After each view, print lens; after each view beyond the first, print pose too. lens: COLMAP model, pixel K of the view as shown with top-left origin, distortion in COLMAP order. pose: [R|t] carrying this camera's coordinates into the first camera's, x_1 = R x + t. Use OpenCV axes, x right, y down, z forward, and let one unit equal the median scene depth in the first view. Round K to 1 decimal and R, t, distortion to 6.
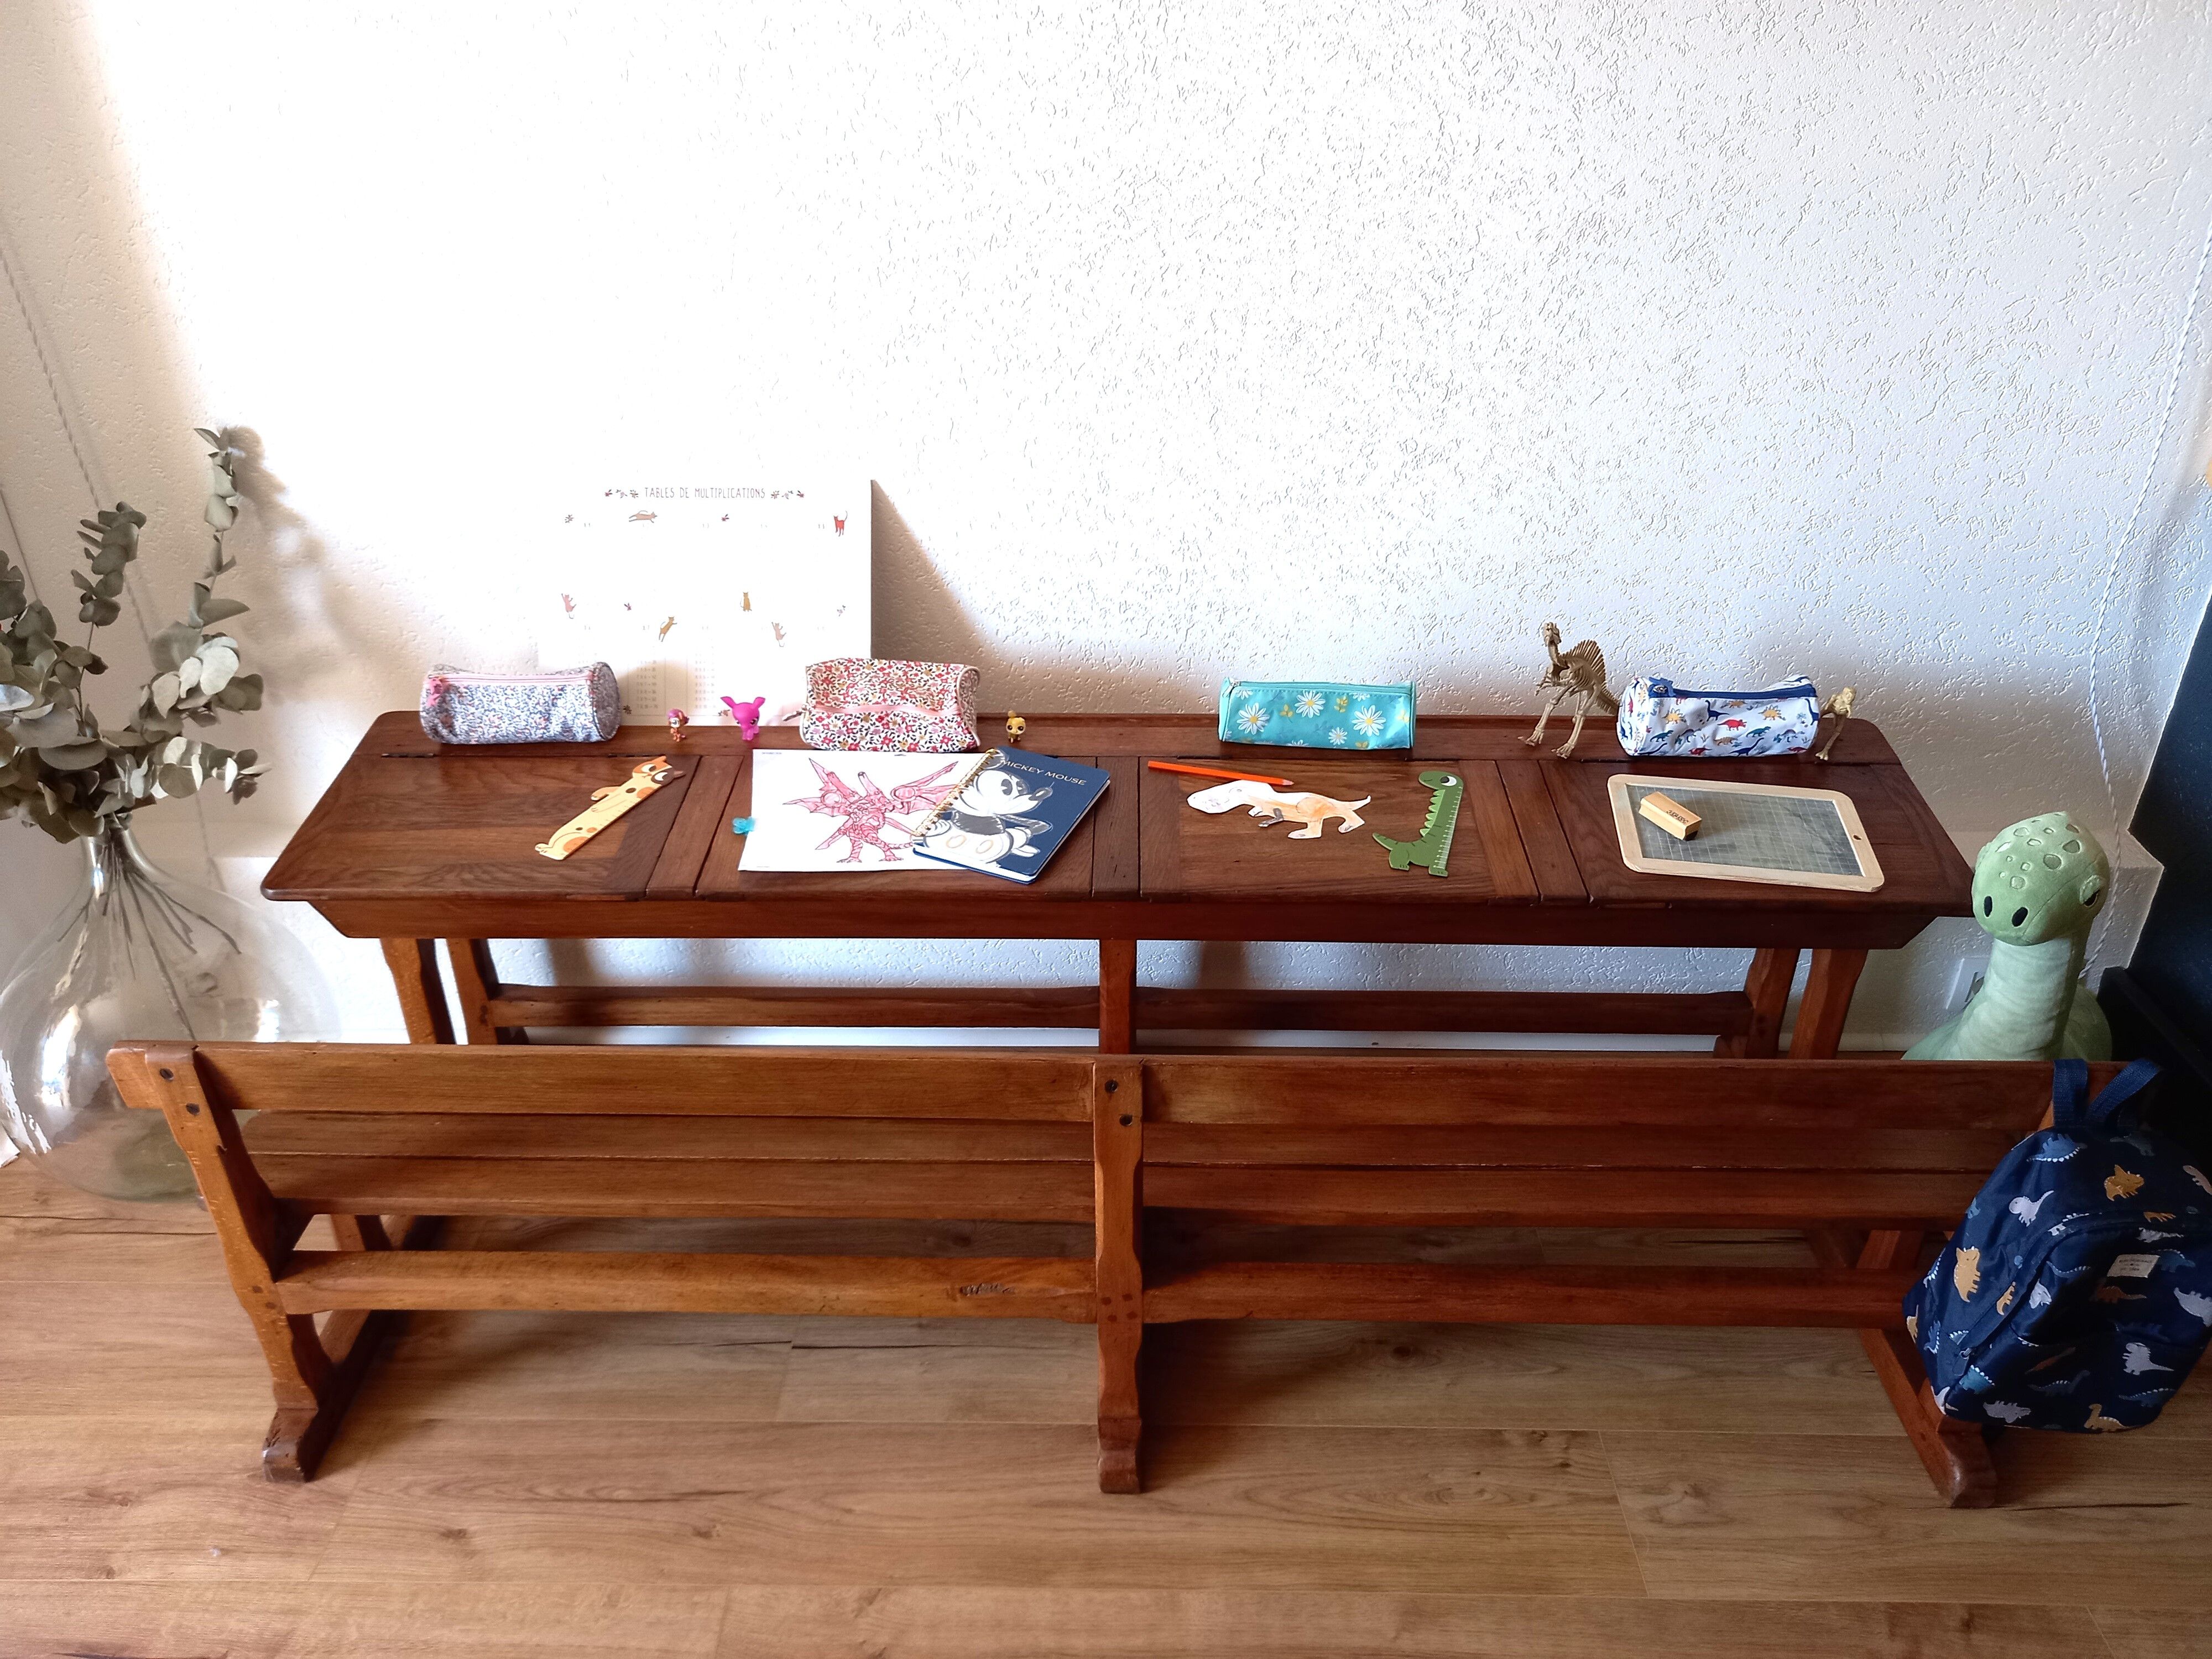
lens RADIAL K [[1620.0, 0, 1104.9], [0, 1620.0, 834.8], [0, 0, 1]] dist [0.037209, -0.036276]
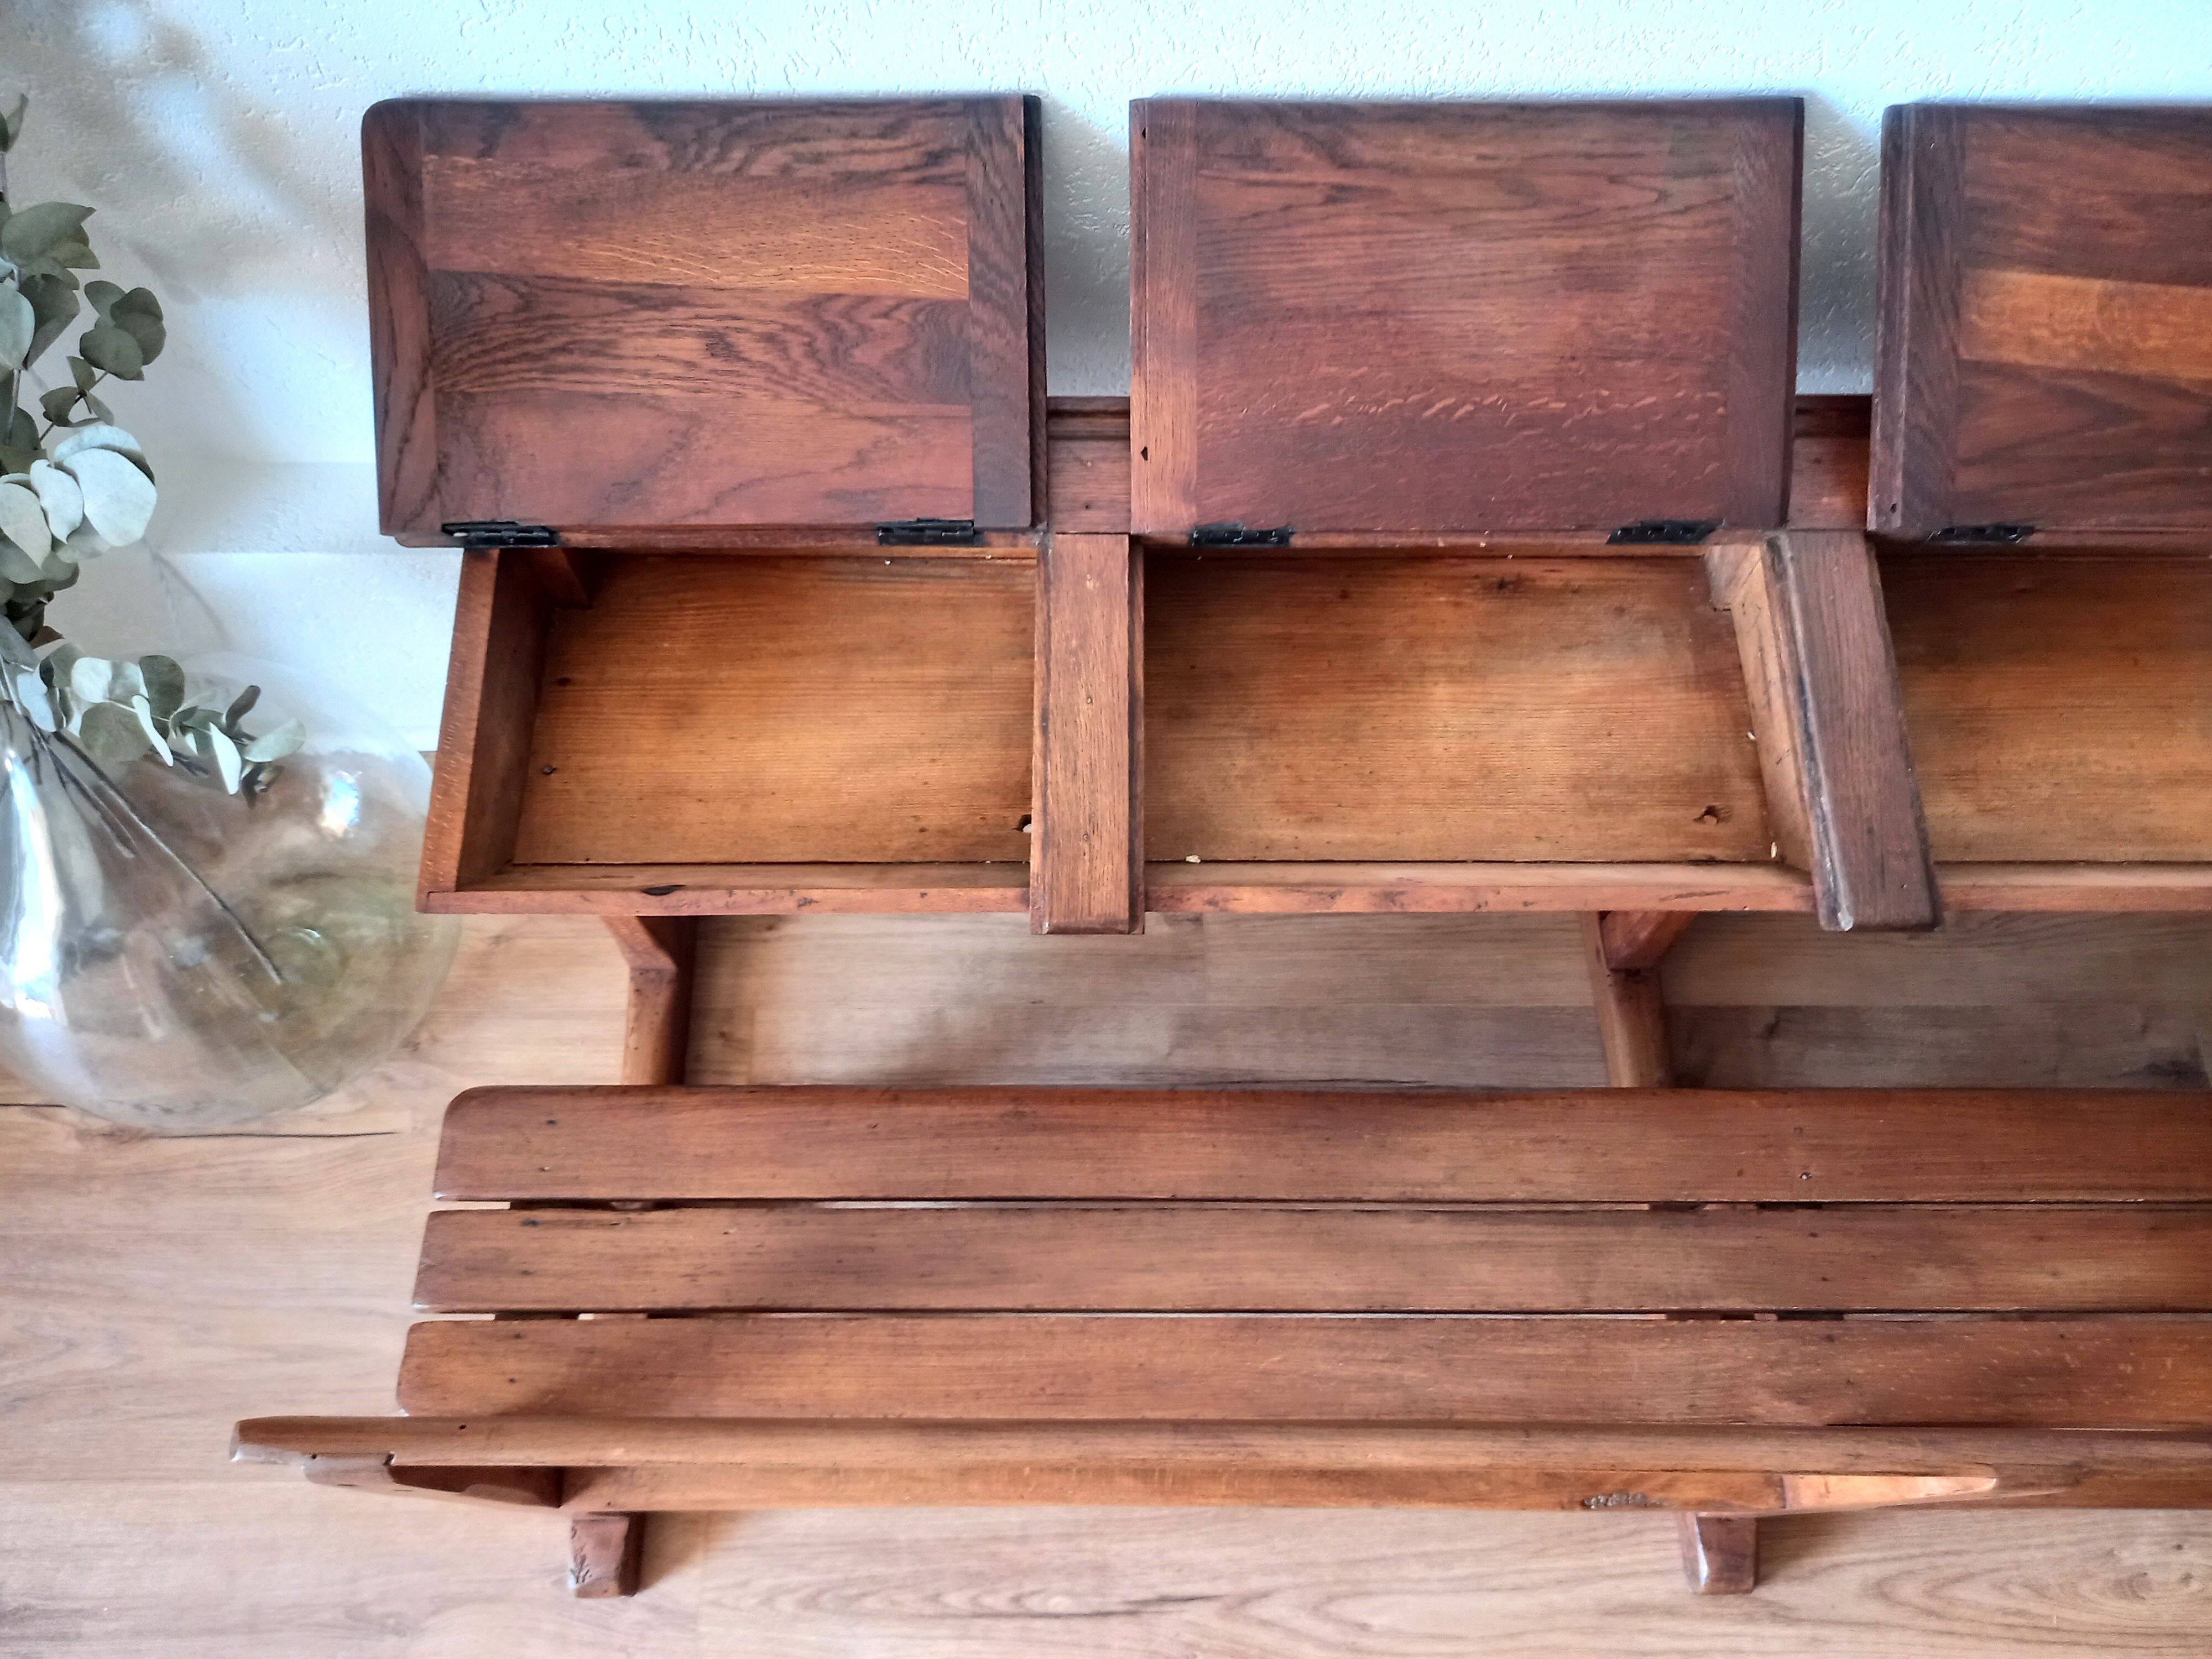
lens RADIAL K [[1620.0, 0, 1101.3], [0, 1620.0, 809.6], [0, 0, 1]] dist [0.037209, -0.036276]
pose [[0.999670, -0.015001, 0.020846, -0.275320], [0.000247, 0.817267, 0.576259, -0.319056], [-0.025681, -0.576064, 0.817001, 0.570857]]
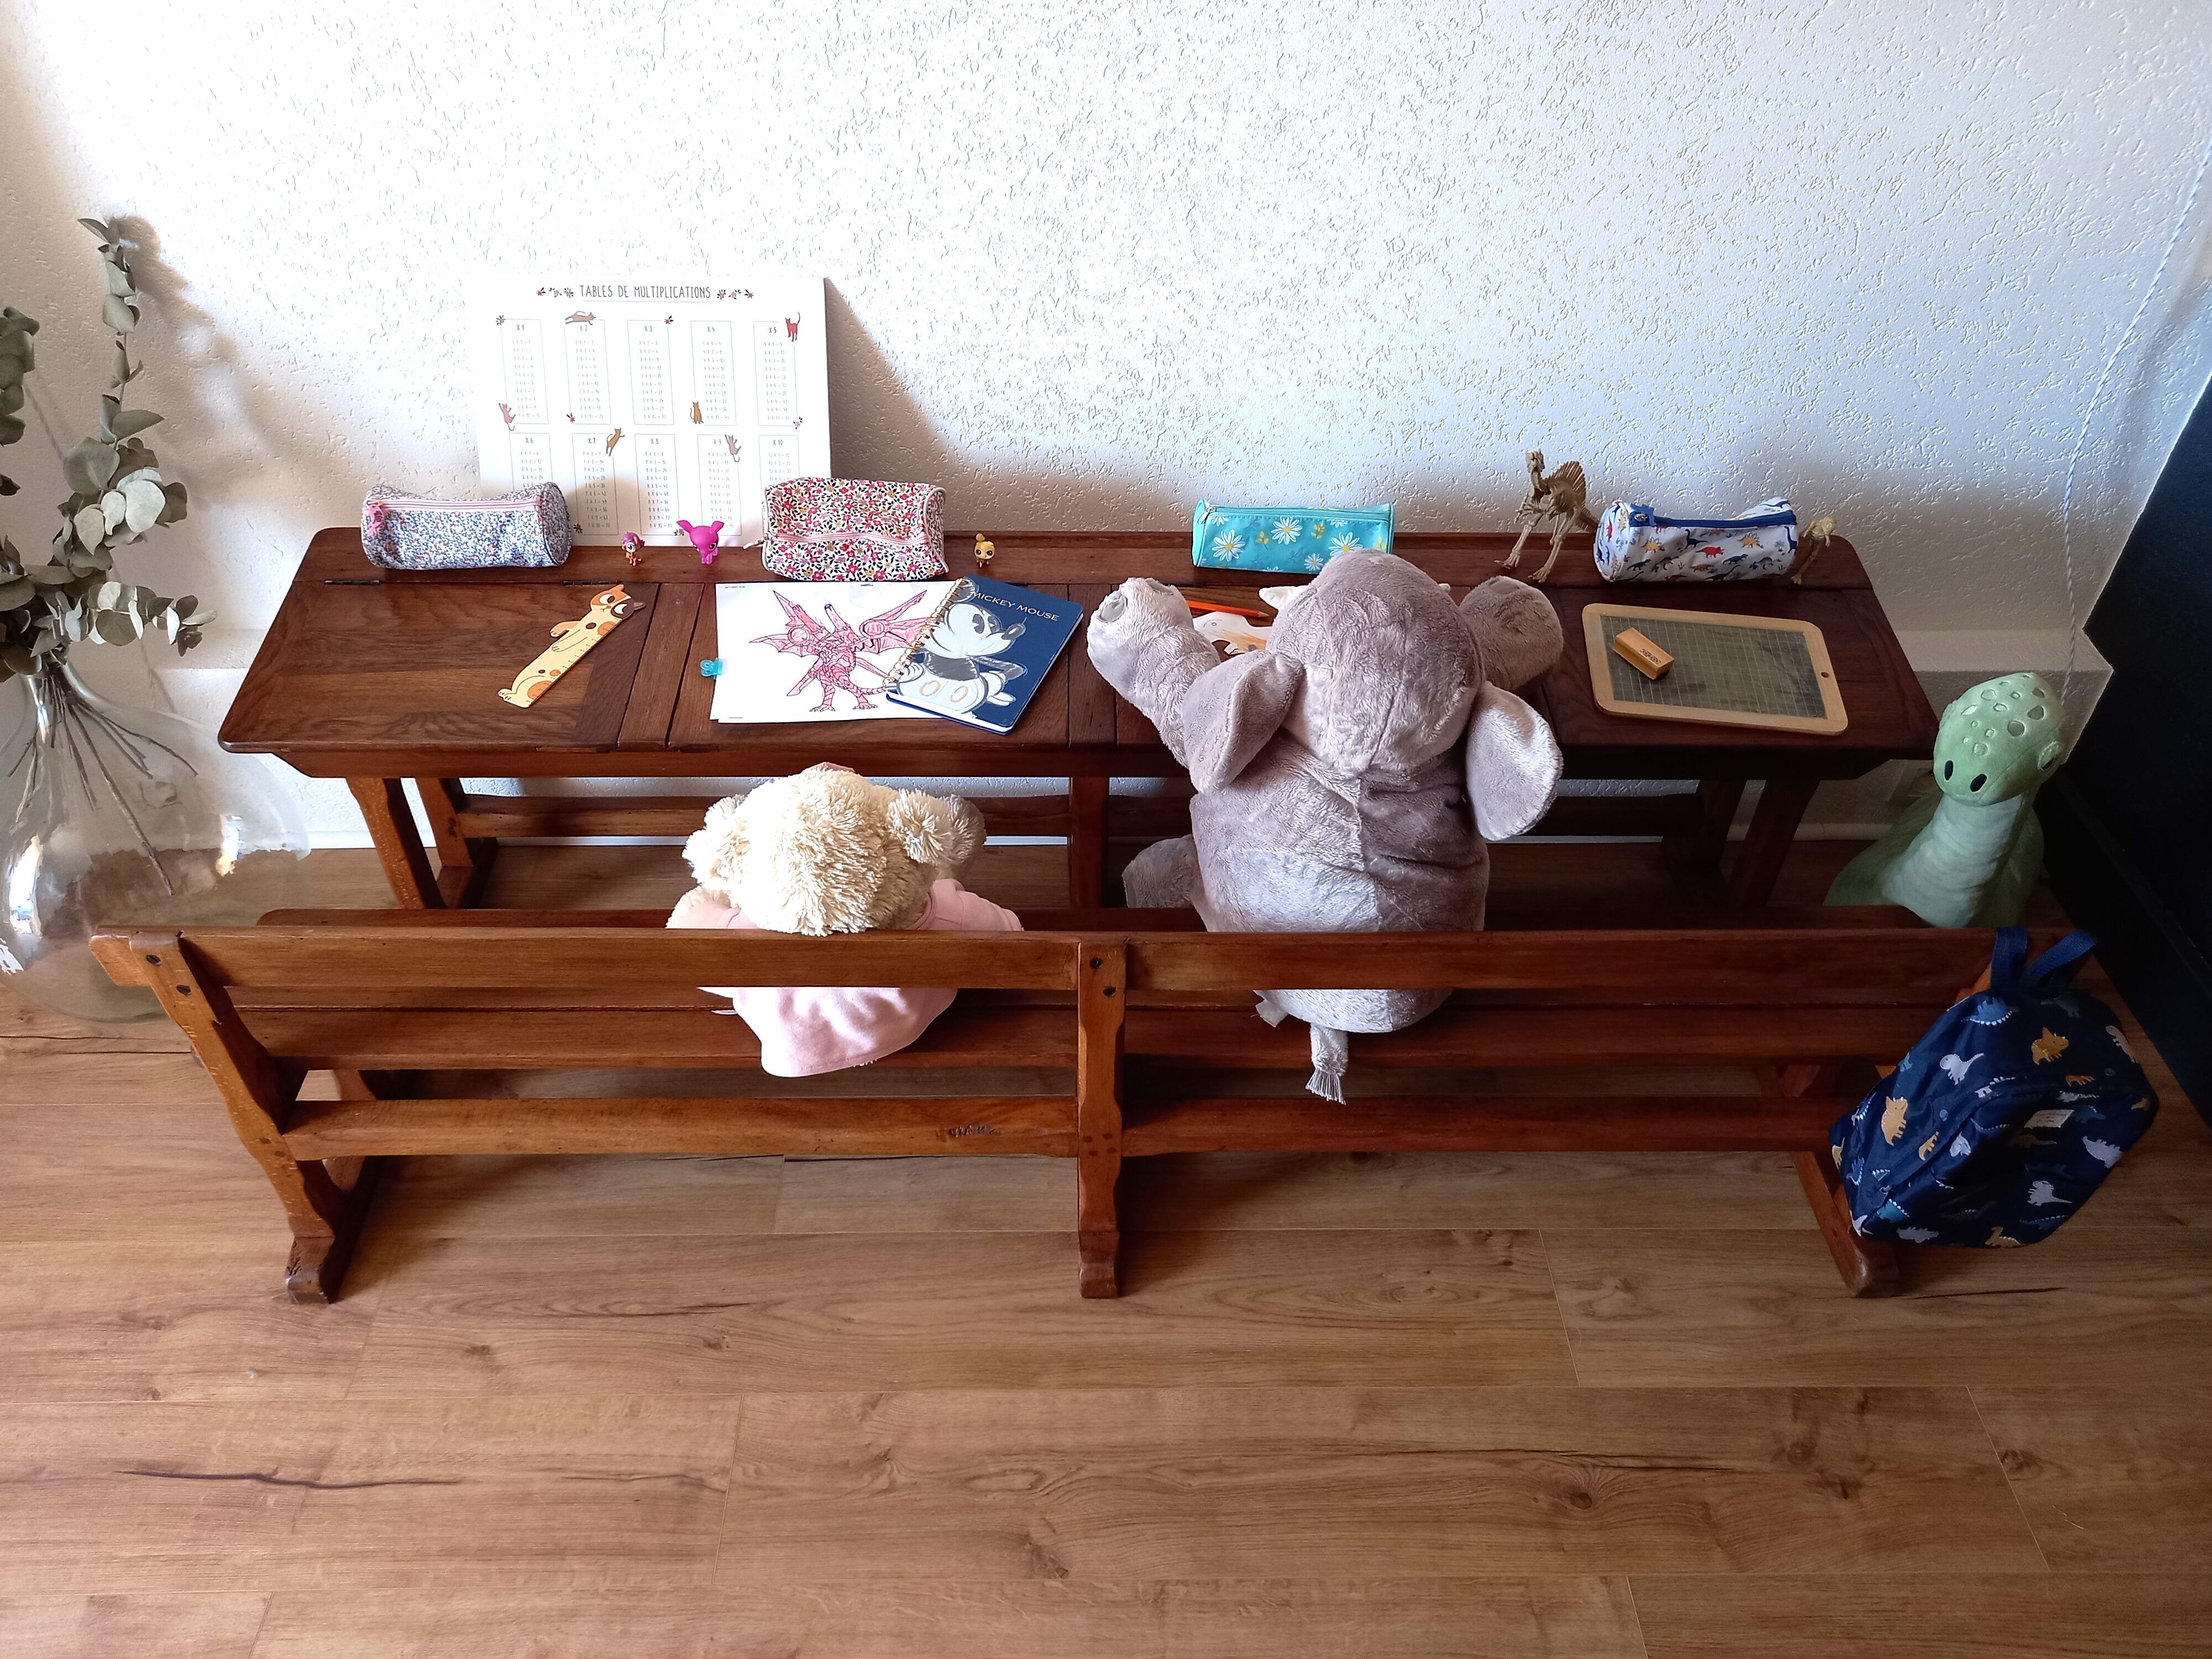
lens RADIAL K [[1620.0, 0, 1105.0], [0, 1620.0, 834.1], [0, 0, 1]] dist [0.037209, -0.036276]
pose [[0.999223, -0.009484, 0.038249, -0.024358], [0.001204, 0.977503, 0.210920, -0.119071], [-0.039389, -0.210710, 0.976755, 0.011412]]
